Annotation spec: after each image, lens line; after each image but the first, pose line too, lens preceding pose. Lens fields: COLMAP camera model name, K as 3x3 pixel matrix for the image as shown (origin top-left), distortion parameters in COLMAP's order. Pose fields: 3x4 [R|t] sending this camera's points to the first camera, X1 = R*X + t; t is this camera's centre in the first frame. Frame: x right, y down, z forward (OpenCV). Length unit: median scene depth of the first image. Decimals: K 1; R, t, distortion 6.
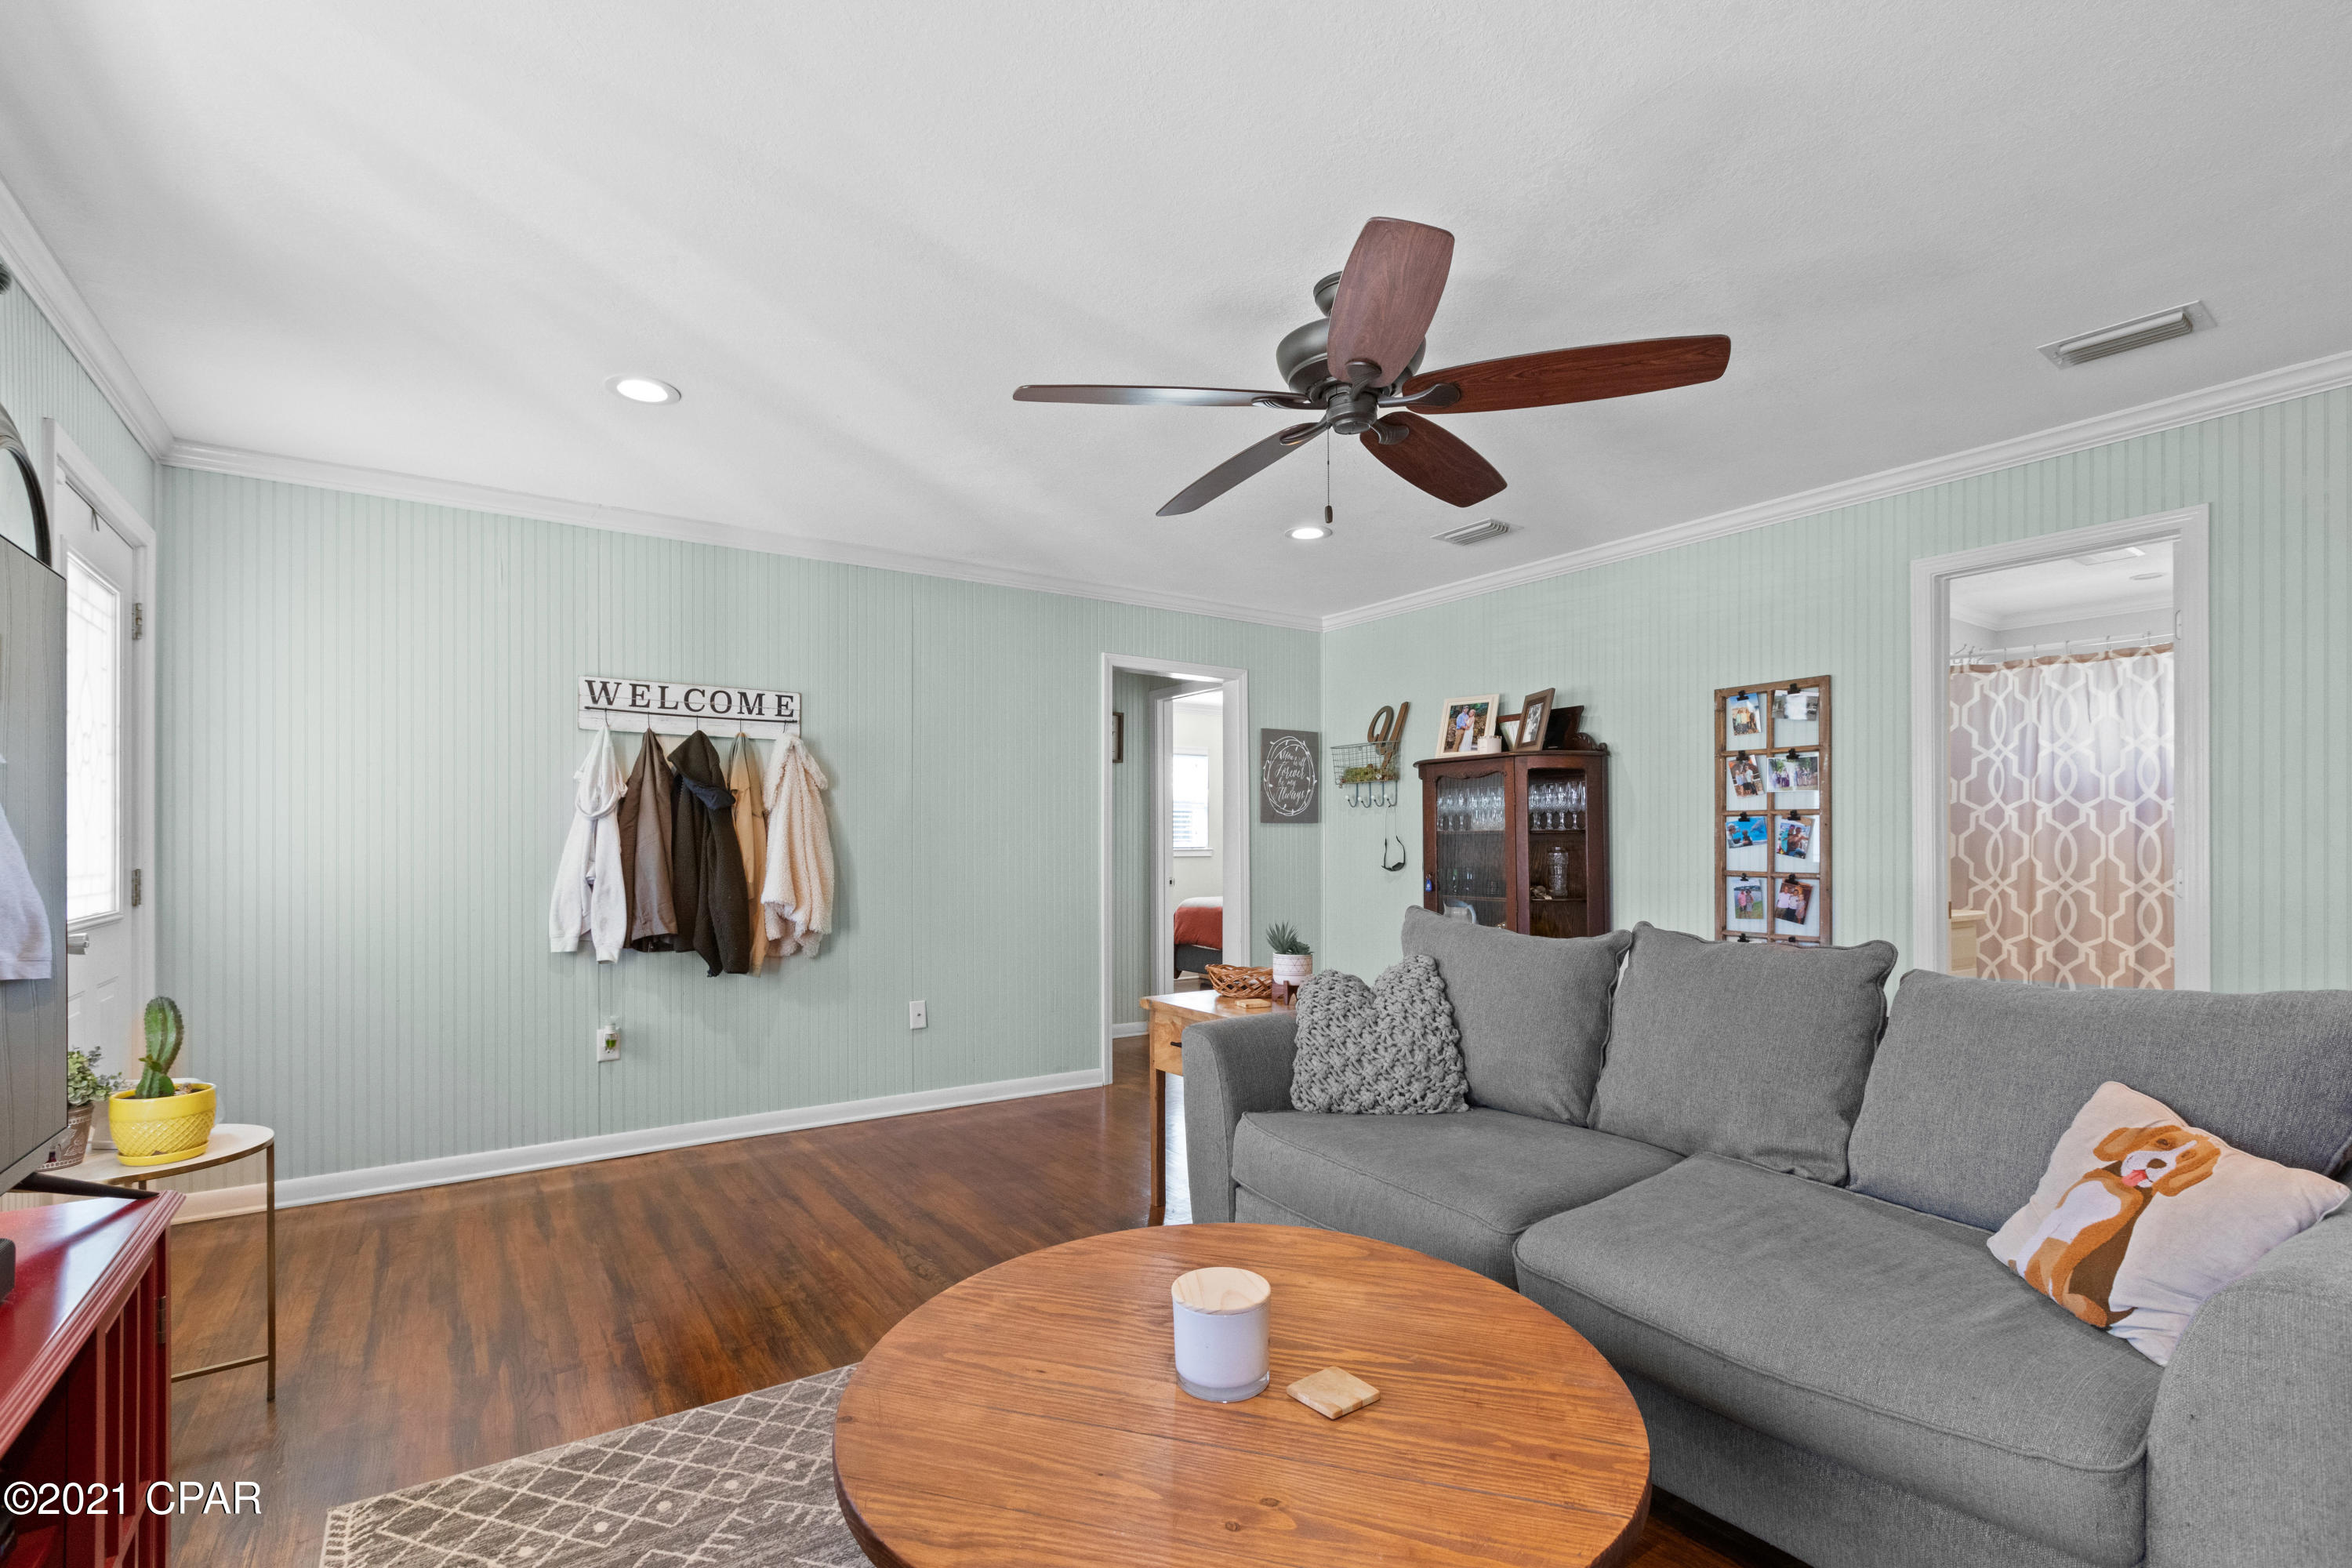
lens RADIAL K [[1087.6, 0, 1172.9], [0, 1087.6, 836.1], [0, 0, 1]] dist [0.000995, -0.000087]
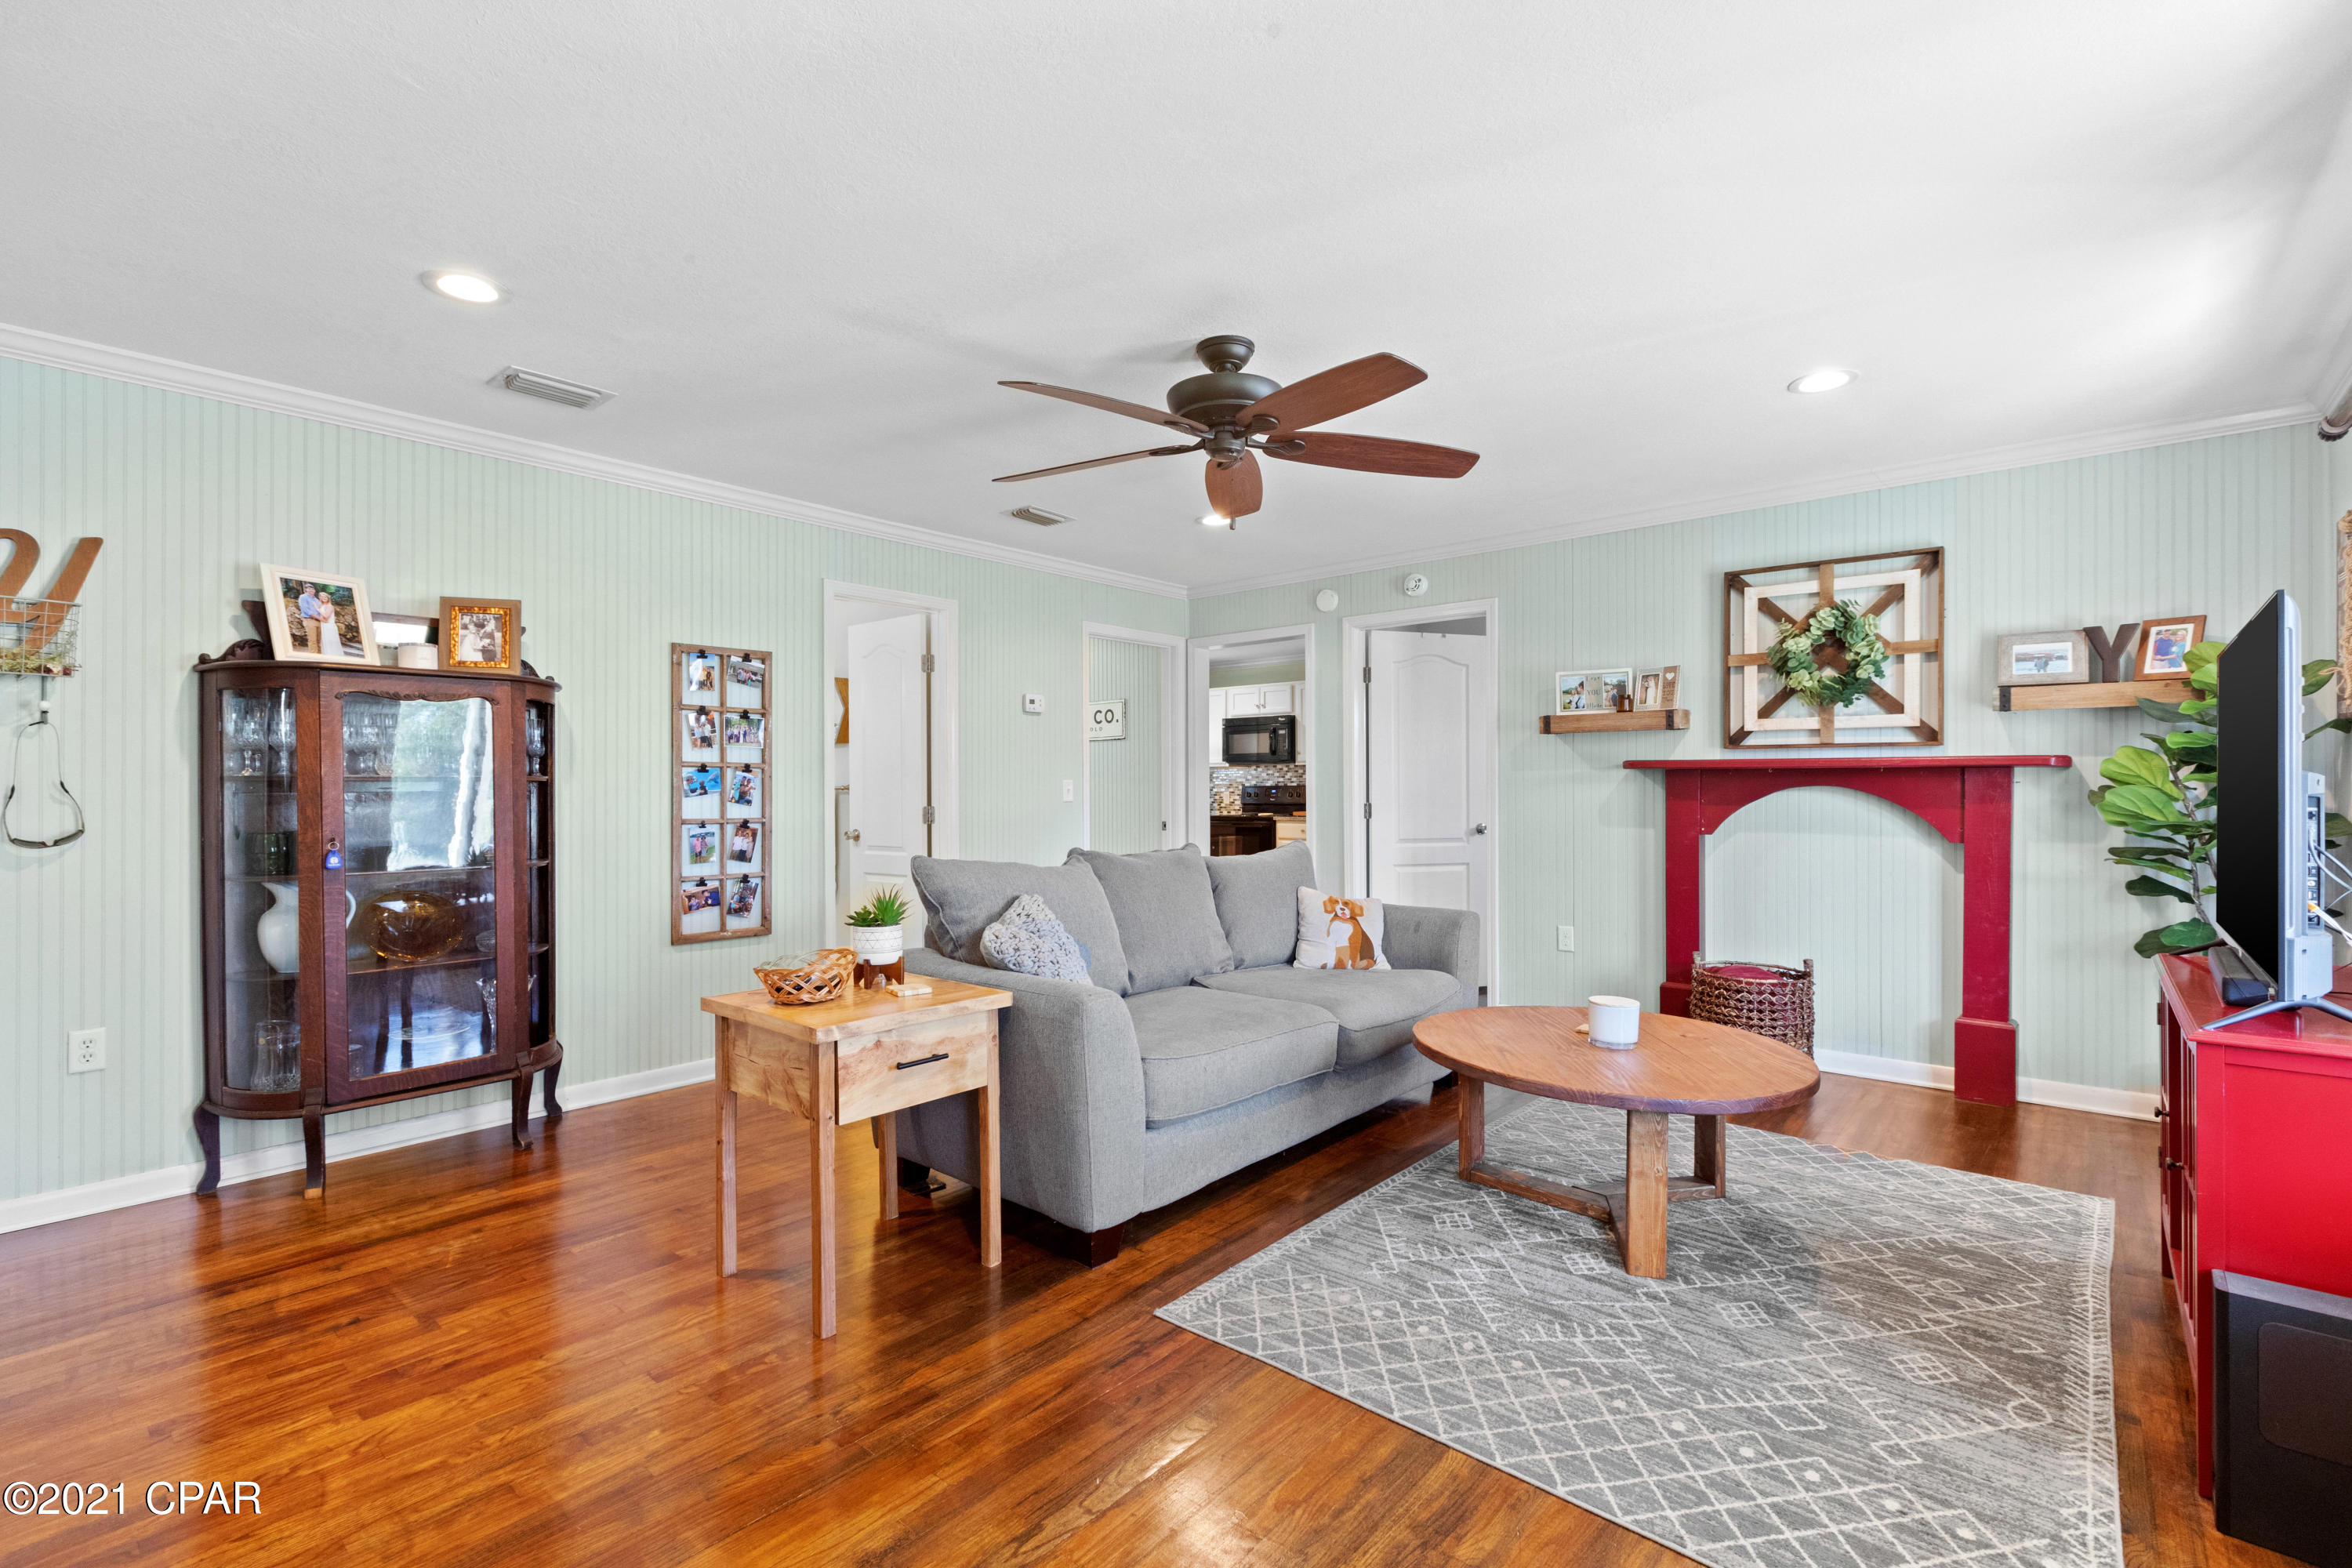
lens RADIAL K [[1048.2, 0, 1165.6], [0, 1048.2, 796.7], [0, 0, 1]] dist [0.001508, -0.000902]
pose [[-0.258763, -0.003634, 0.965934, -0.704010], [-0.002999, 0.999991, 0.002959, 0.007134], [-0.965936, -0.002131, -0.258772, 0.988805]]
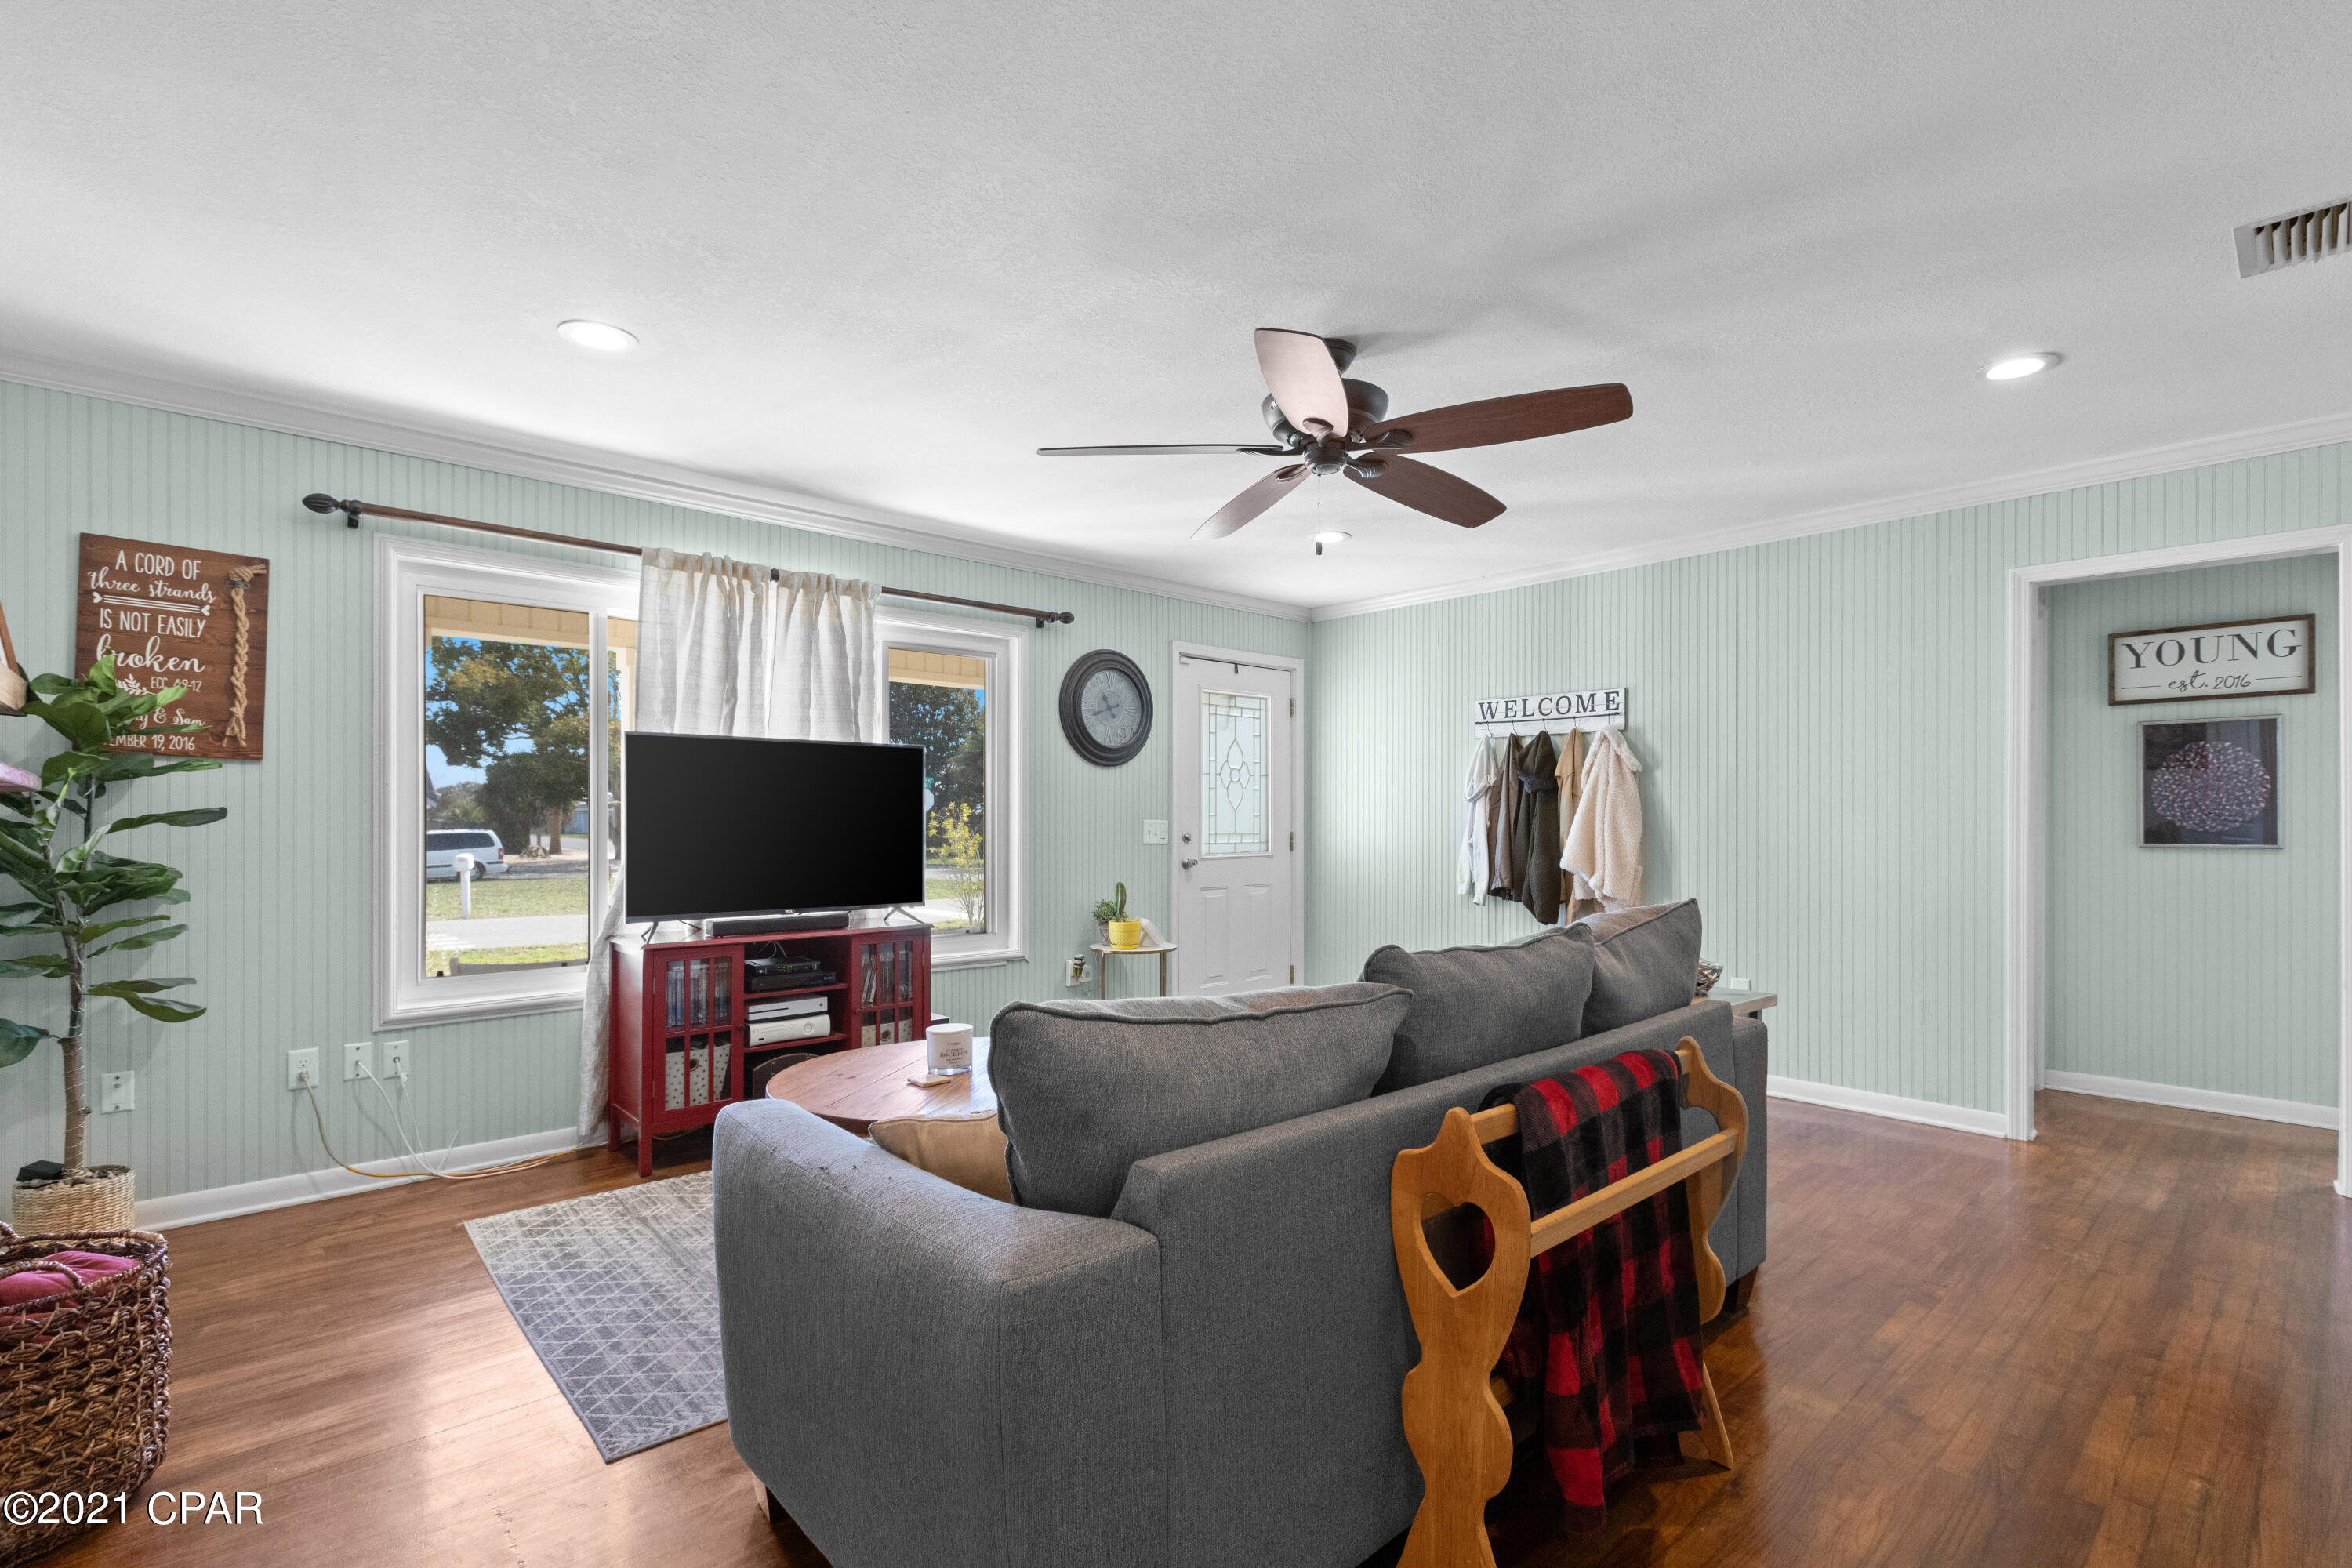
lens RADIAL K [[1085.6, 0, 1175.7], [0, 1085.6, 815.3], [0, 0, 1]] dist [-0.001119, -0.000151]
pose [[0.144459, 0.000565, -0.989511, 0.942108], [0.008082, 0.999966, 0.001750, -0.003724], [0.989478, -0.008250, 0.144450, 0.476961]]
